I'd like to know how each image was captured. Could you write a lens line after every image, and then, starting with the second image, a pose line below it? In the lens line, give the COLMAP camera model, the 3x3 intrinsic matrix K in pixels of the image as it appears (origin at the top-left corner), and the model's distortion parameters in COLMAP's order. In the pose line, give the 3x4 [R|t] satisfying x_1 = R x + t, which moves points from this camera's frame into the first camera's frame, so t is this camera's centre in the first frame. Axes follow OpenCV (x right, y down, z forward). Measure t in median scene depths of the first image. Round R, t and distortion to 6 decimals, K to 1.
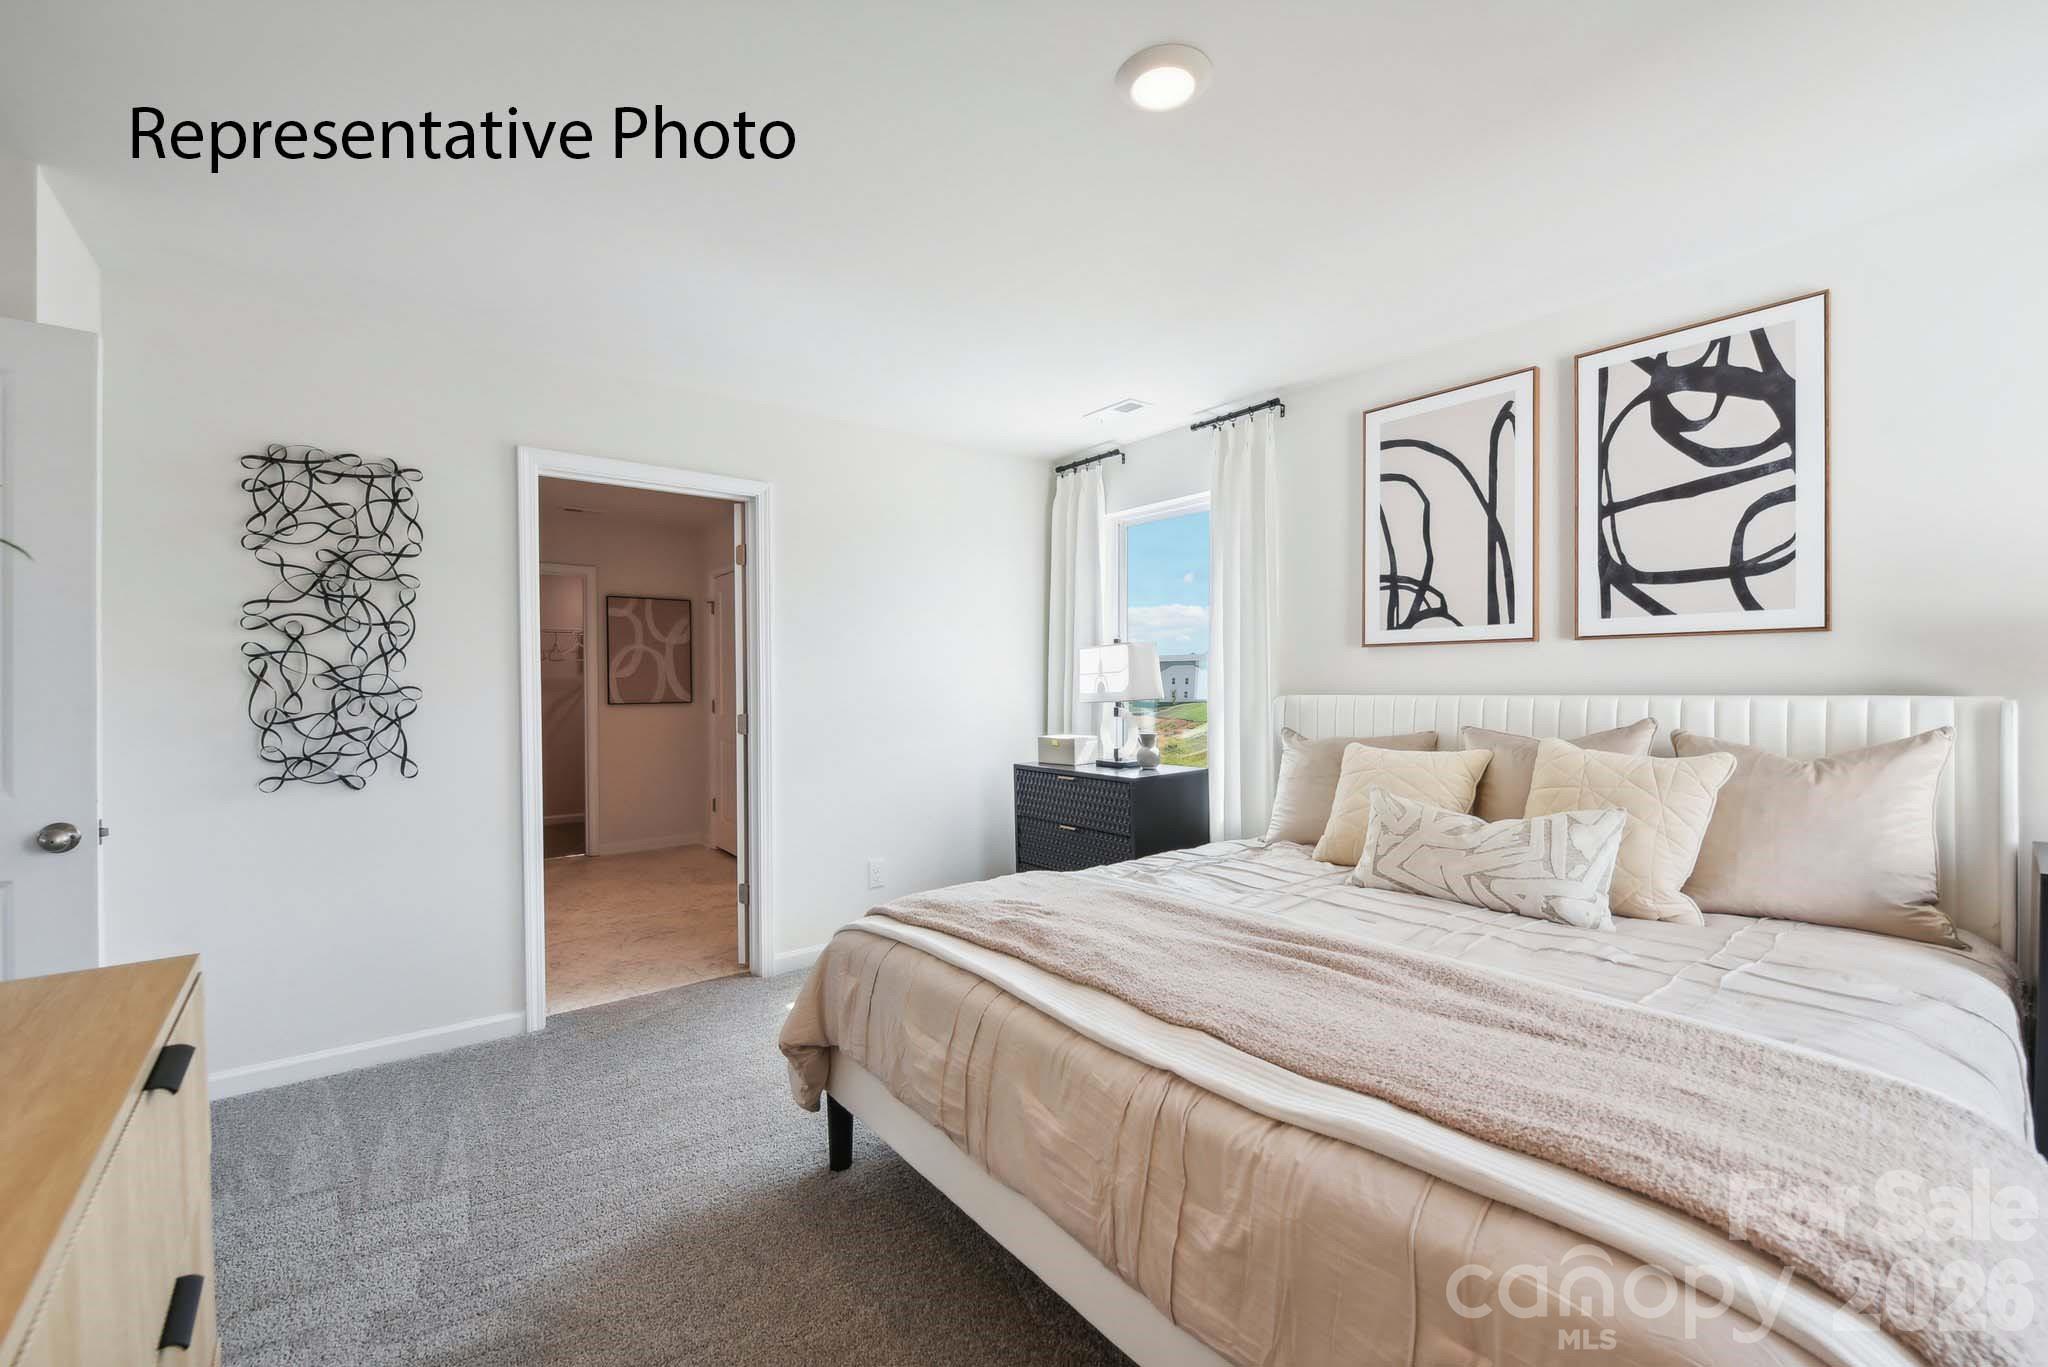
lens RADIAL K [[828.4, 0, 1019.7], [0, 828.4, 682.7], [0, 0, 1]] dist [-0.020174, -0.001642]
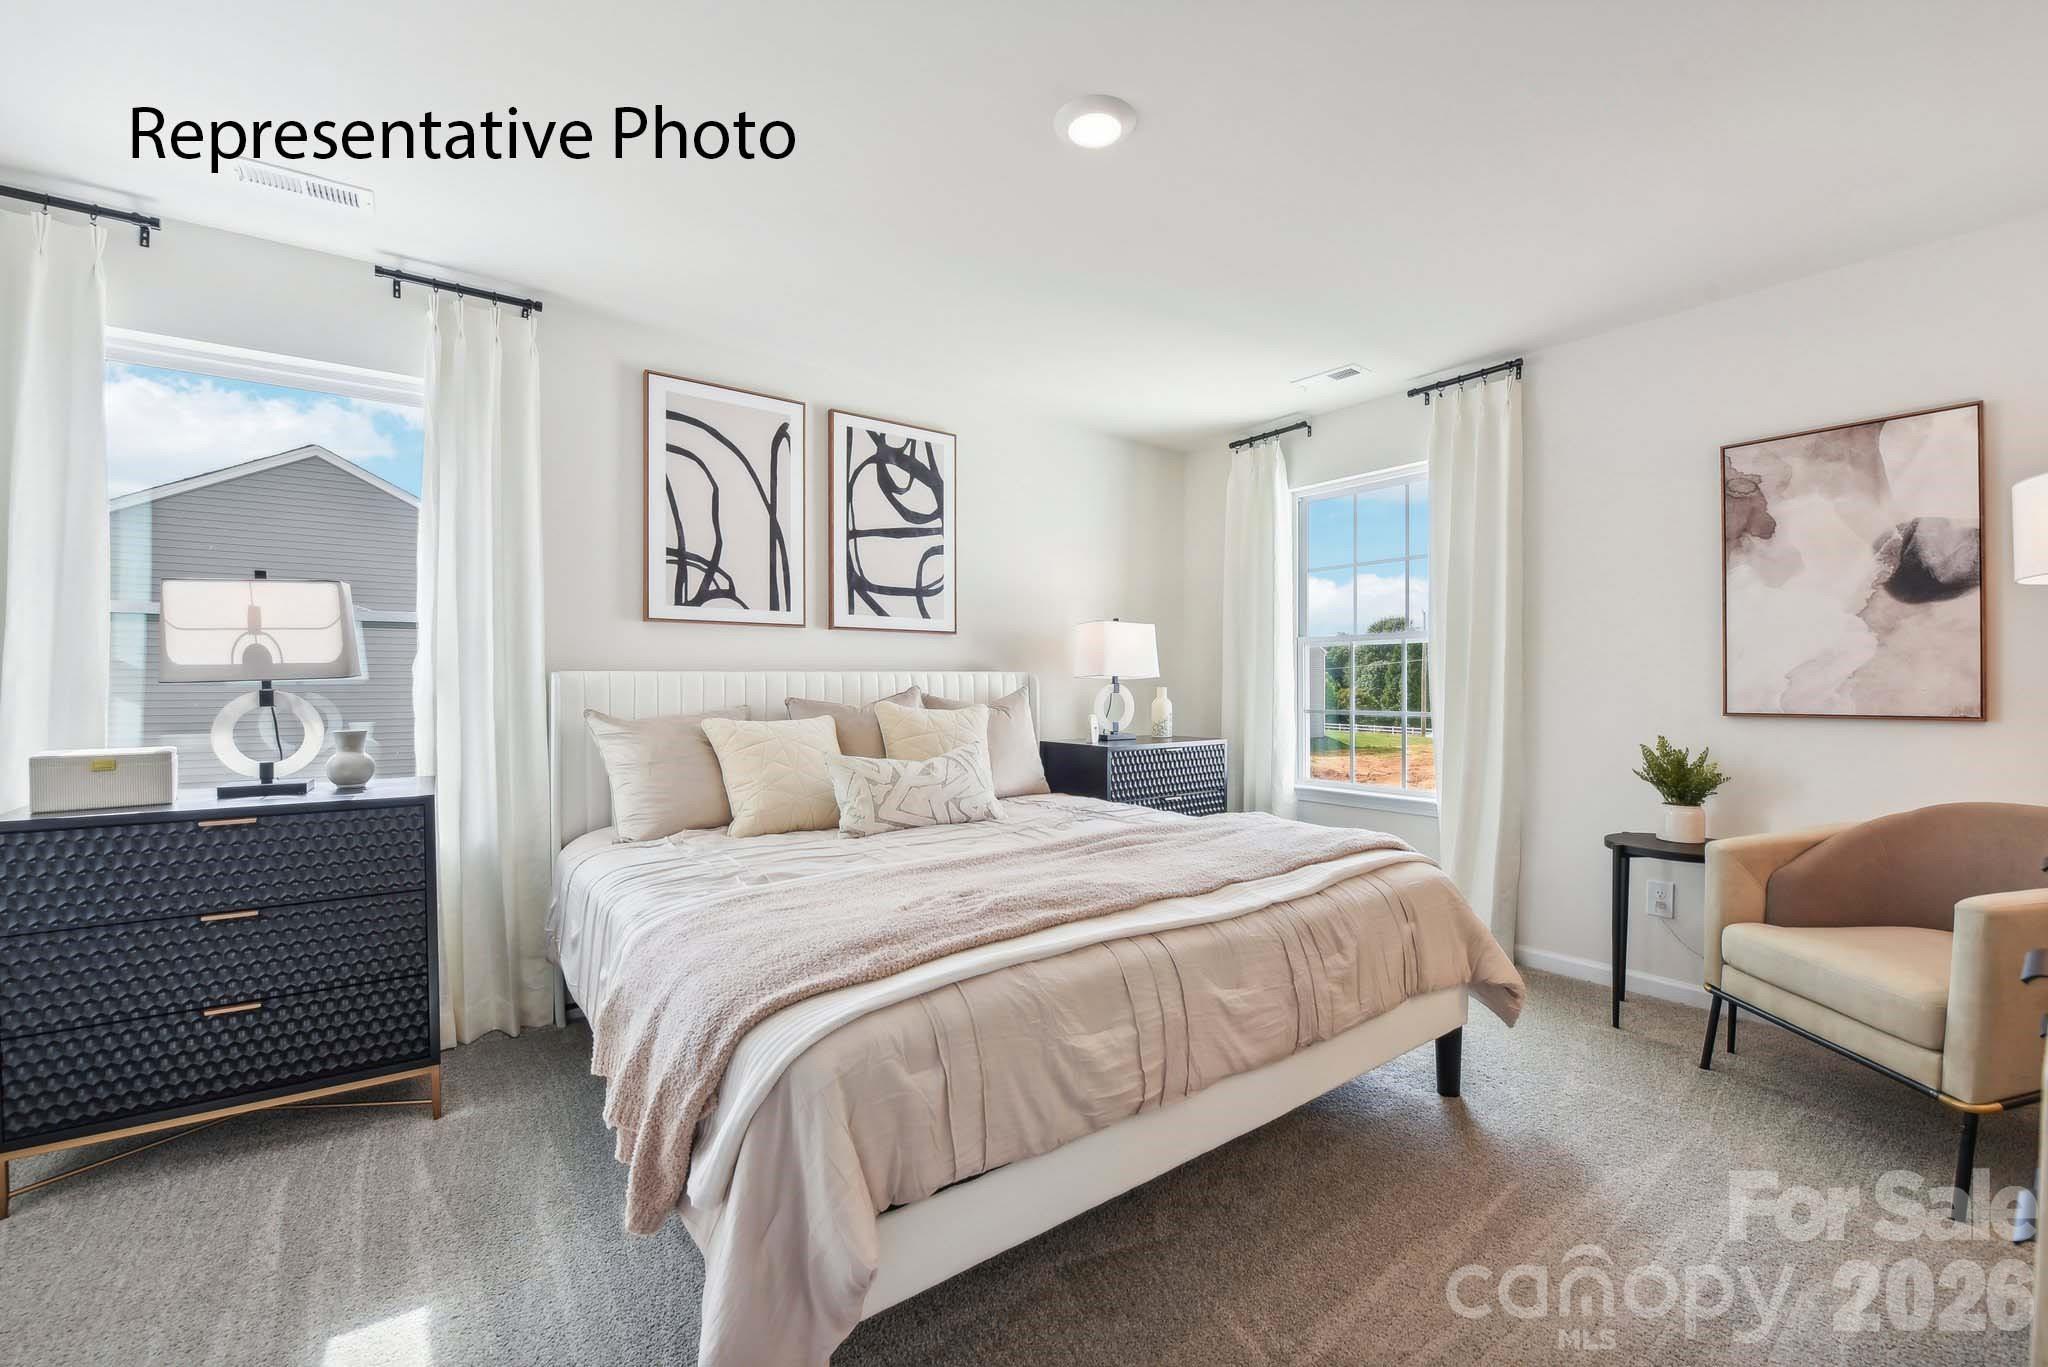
lens RADIAL K [[828.4, 0, 1027.7], [0, 828.4, 689.1], [0, 0, 1]] dist [-0.020174, -0.001642]
pose [[0.037859, -0.002836, 0.999279, -0.568720], [-0.001666, 0.999994, 0.002901, 0.035454], [-0.999282, -0.001775, 0.037854, 0.597538]]
